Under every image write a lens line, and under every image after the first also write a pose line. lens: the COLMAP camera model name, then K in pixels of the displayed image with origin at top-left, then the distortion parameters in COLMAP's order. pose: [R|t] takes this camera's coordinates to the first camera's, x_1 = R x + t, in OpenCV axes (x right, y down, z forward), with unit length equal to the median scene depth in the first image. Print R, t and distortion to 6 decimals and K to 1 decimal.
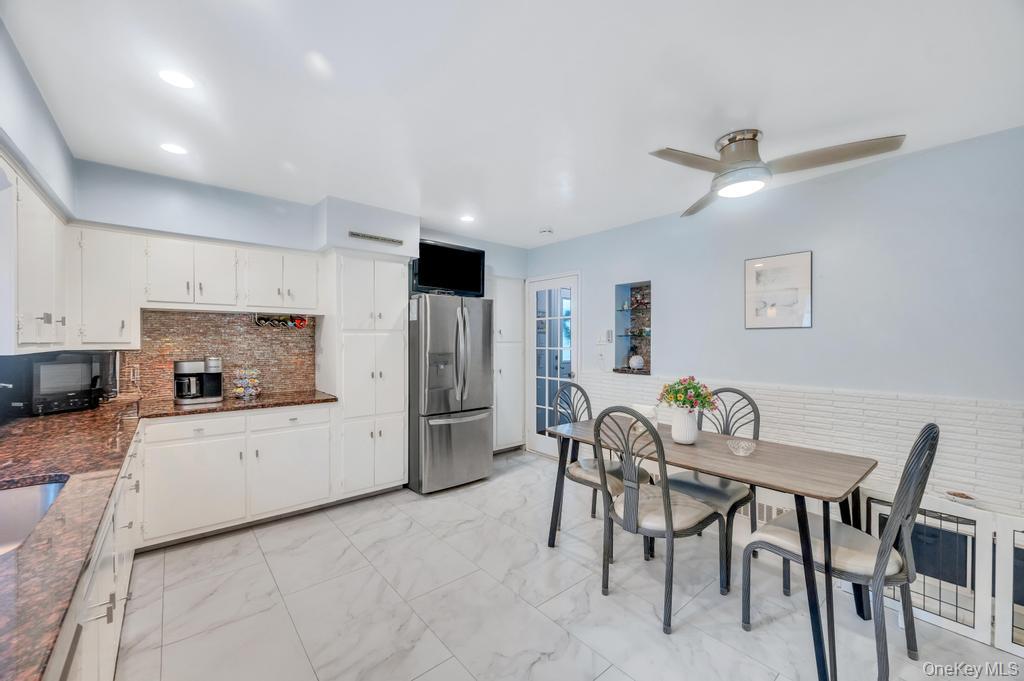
lens RADIAL K [[408.0, 0, 509.8], [0, 408.0, 340.3], [0, 0, 1]] dist [-0.001829, 0.000080]
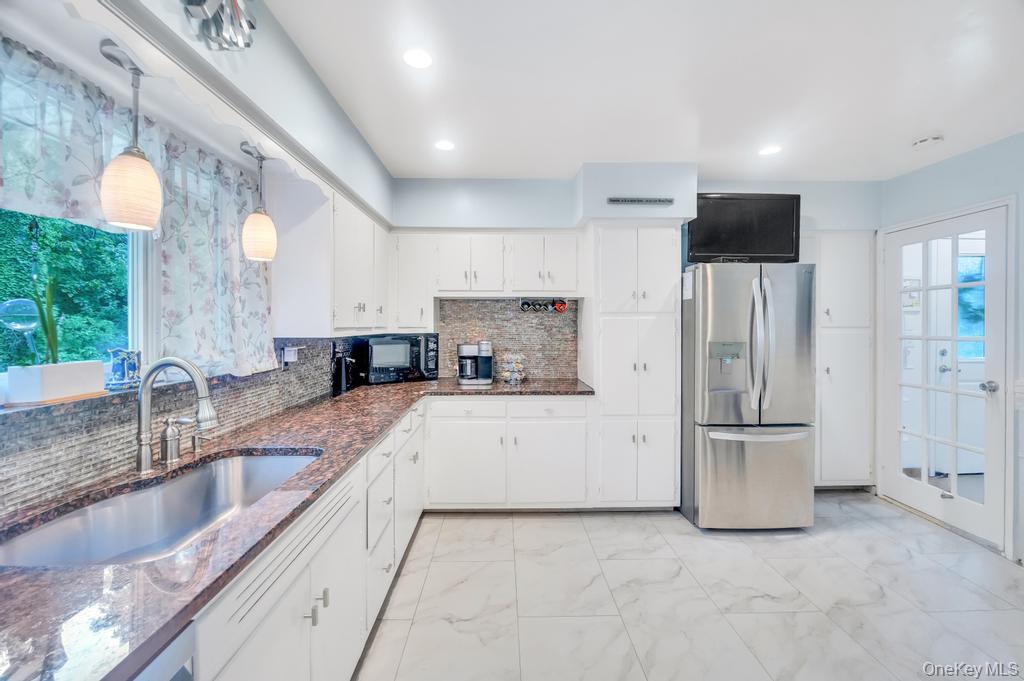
lens RADIAL K [[408.0, 0, 511.5], [0, 408.0, 327.9], [0, 0, 1]] dist [-0.001829, 0.000080]
pose [[0.780470, 0.004177, -0.625179, -0.014021], [0.001057, 0.999967, 0.007999, -0.001158], [0.625192, -0.006904, 0.780440, 0.193978]]
